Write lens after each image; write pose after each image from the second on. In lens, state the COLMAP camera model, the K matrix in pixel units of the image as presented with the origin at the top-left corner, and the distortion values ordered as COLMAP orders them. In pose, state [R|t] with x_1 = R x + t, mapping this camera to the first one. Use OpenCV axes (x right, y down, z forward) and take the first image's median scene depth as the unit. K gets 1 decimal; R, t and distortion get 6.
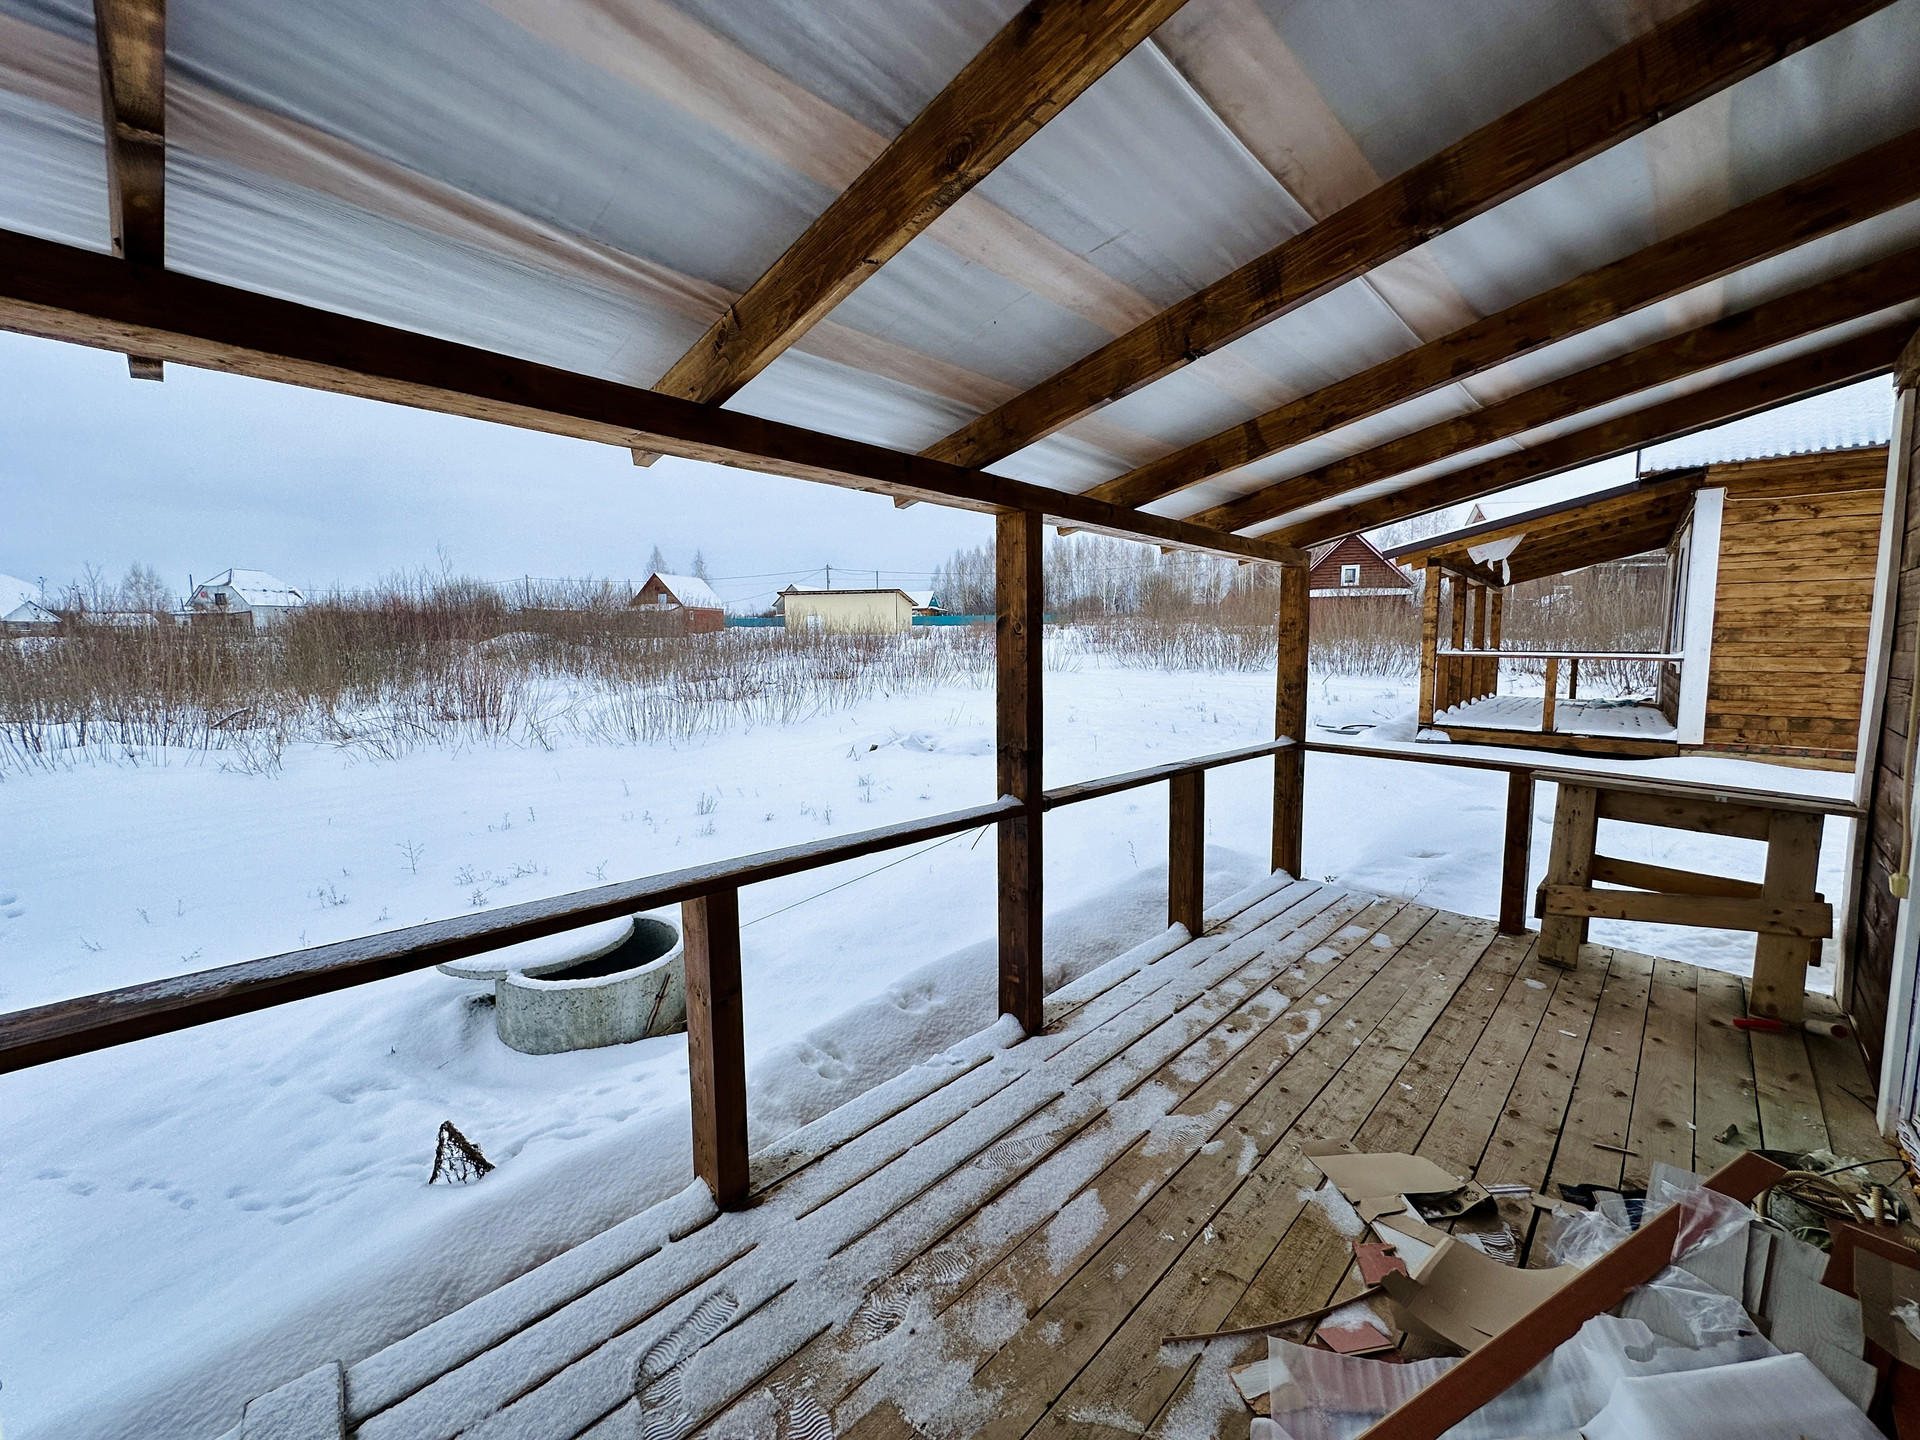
lens RADIAL K [[765.3, 0, 959.5], [0, 765.3, 722.1], [0, 0, 1]] dist [-0.001315, -0.000053]
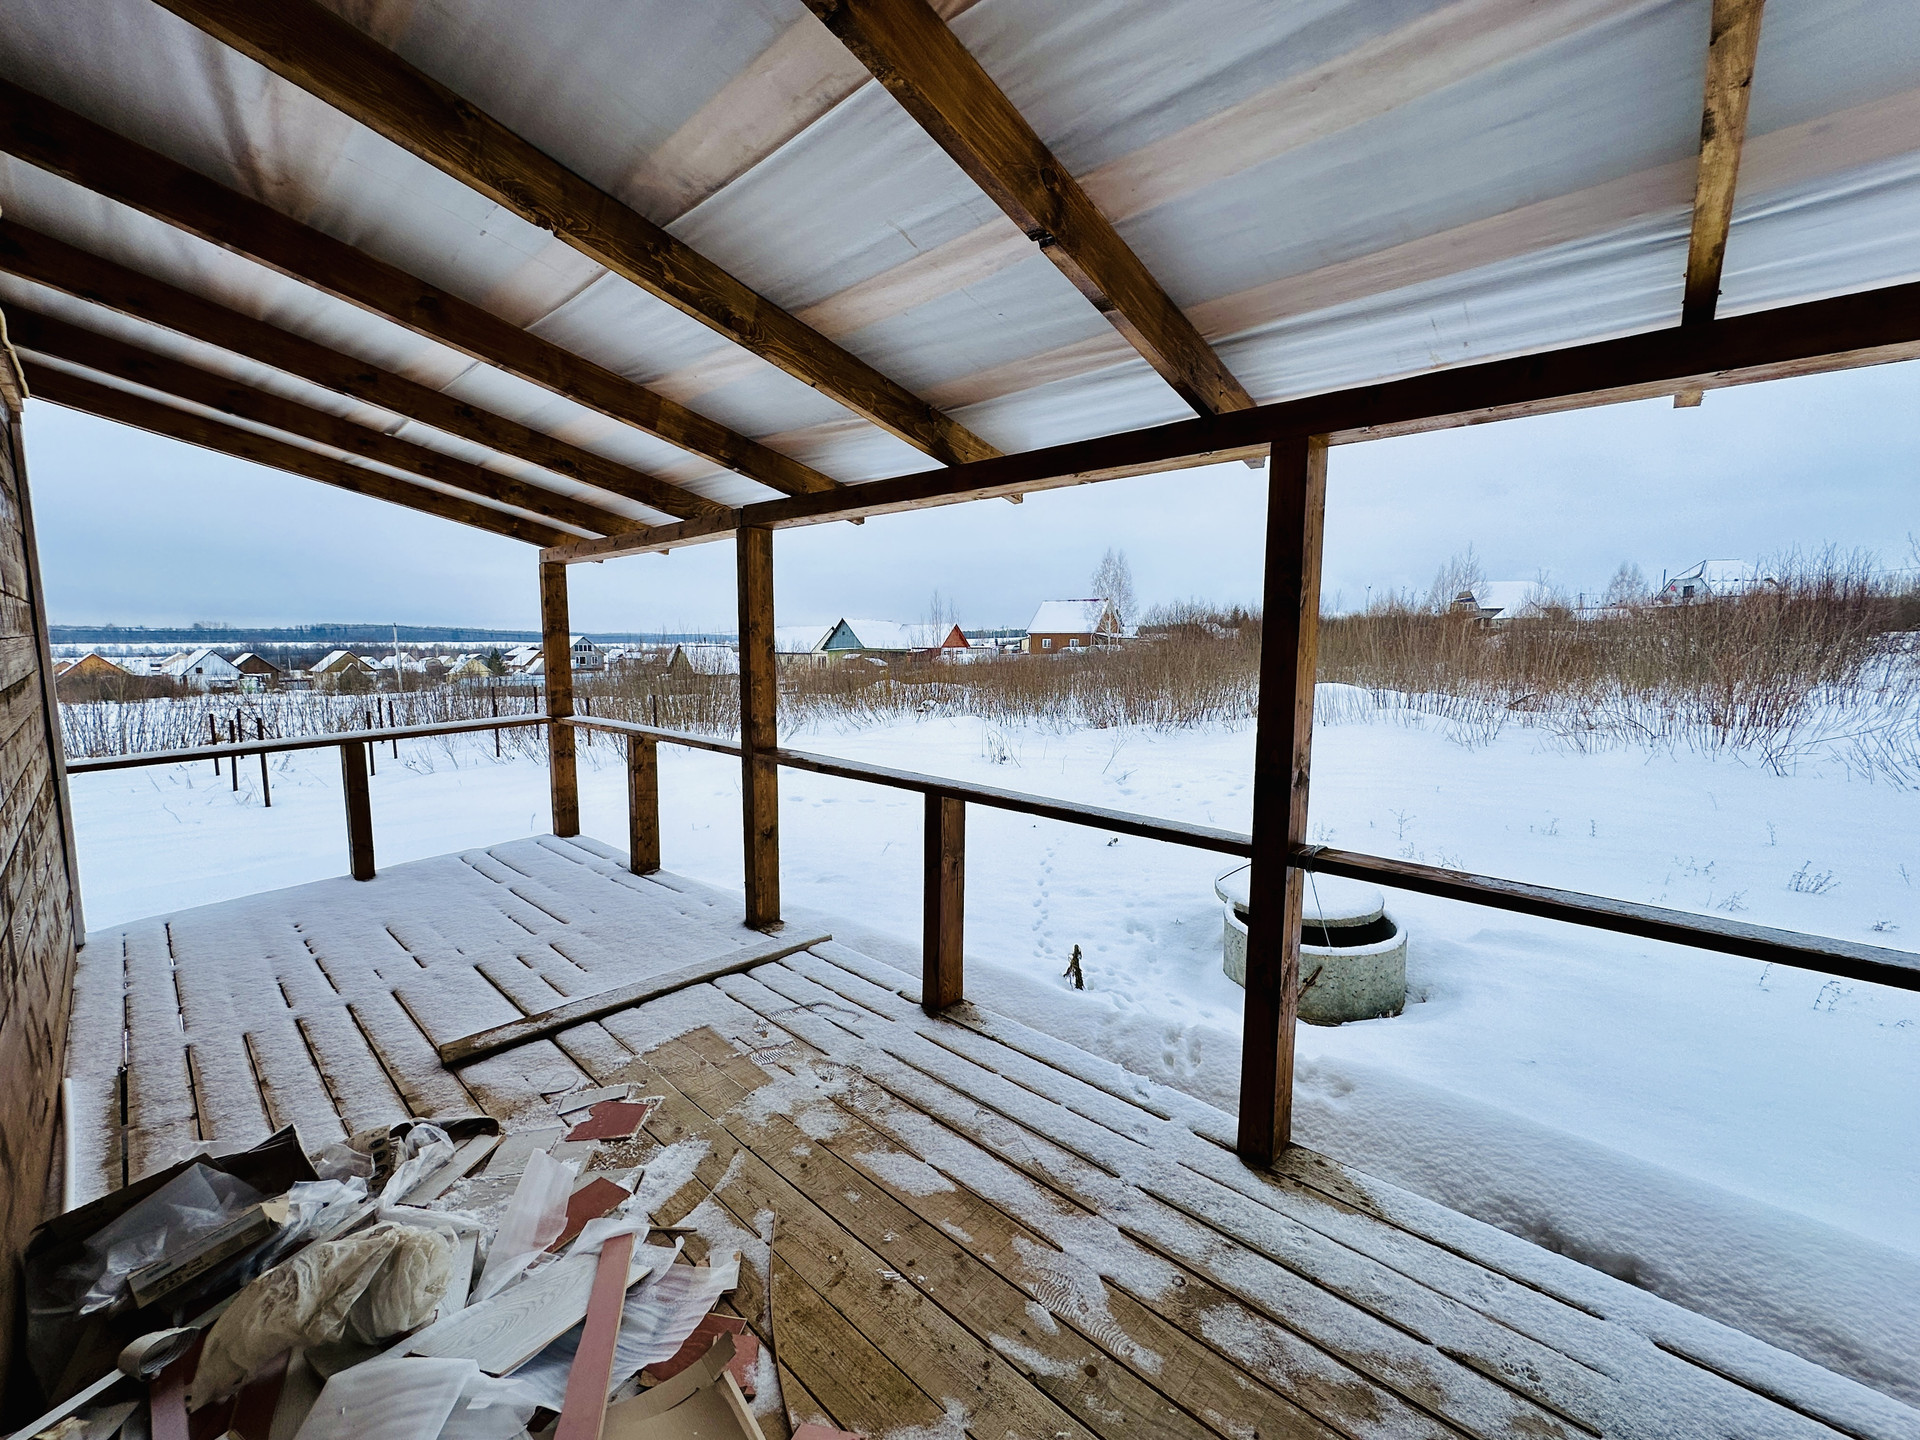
lens RADIAL K [[765.3, 0, 959.5], [0, 765.3, 722.1], [0, 0, 1]] dist [-0.001315, -0.000053]
pose [[0.027562, 0.114391, -0.993053, 0.880648], [-0.104600, 0.988307, 0.110941, -0.068099], [0.994132, 0.100816, 0.039205, 0.746353]]
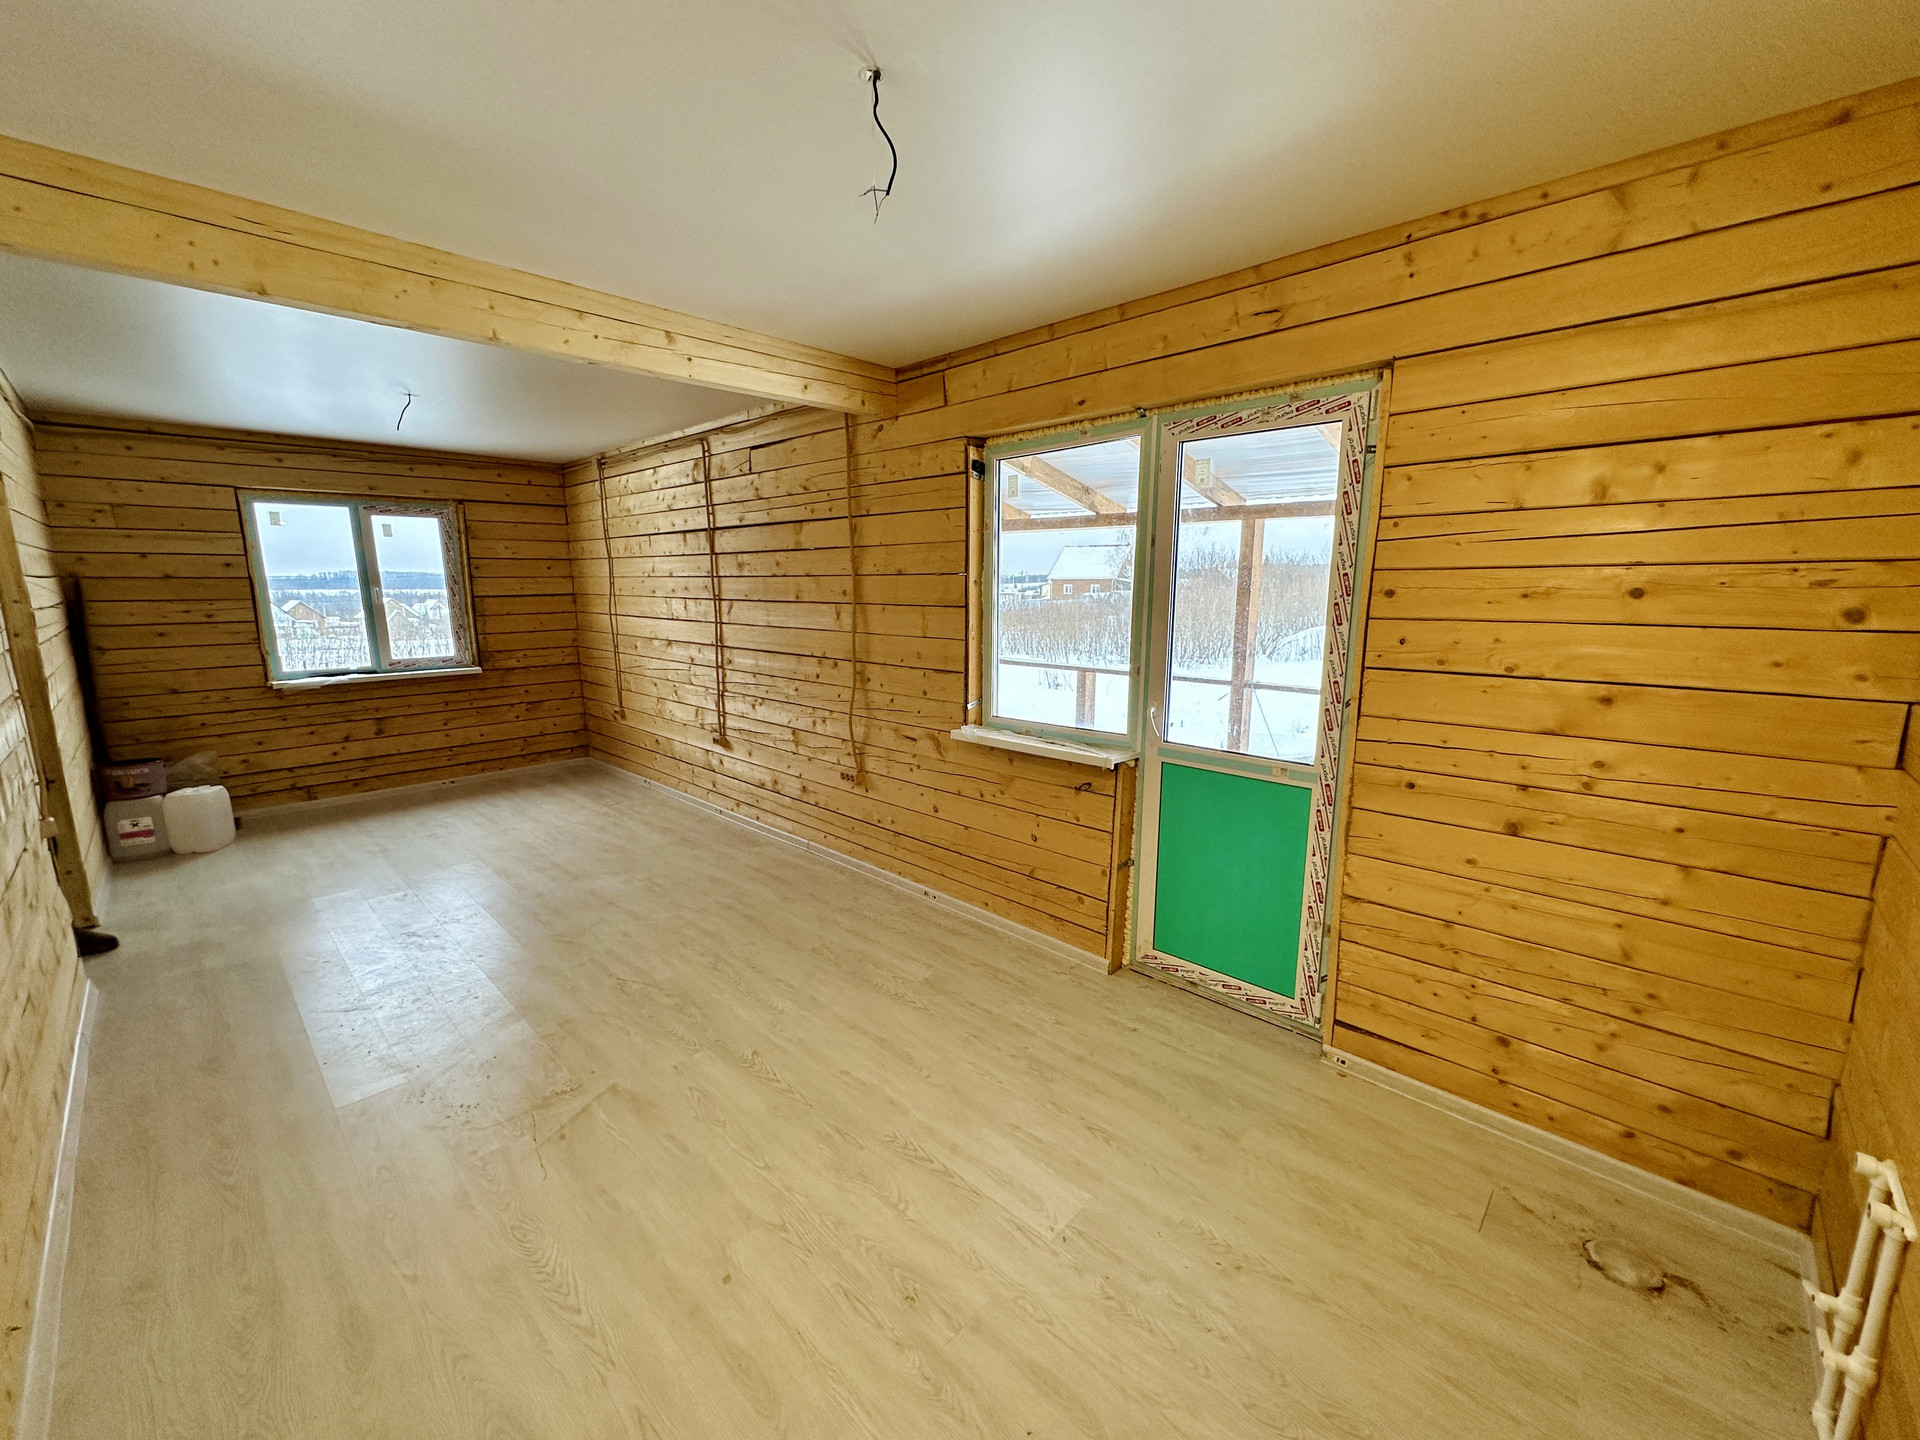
lens RADIAL K [[765.3, 0, 959.5], [0, 765.3, 722.1], [0, 0, 1]] dist [-0.001315, -0.000053]
pose [[0.006136, 0.183529, -0.982995, 2.118820], [-0.101879, 0.978013, 0.181963, -0.070141], [0.994778, 0.099030, 0.024699, 0.341626]]
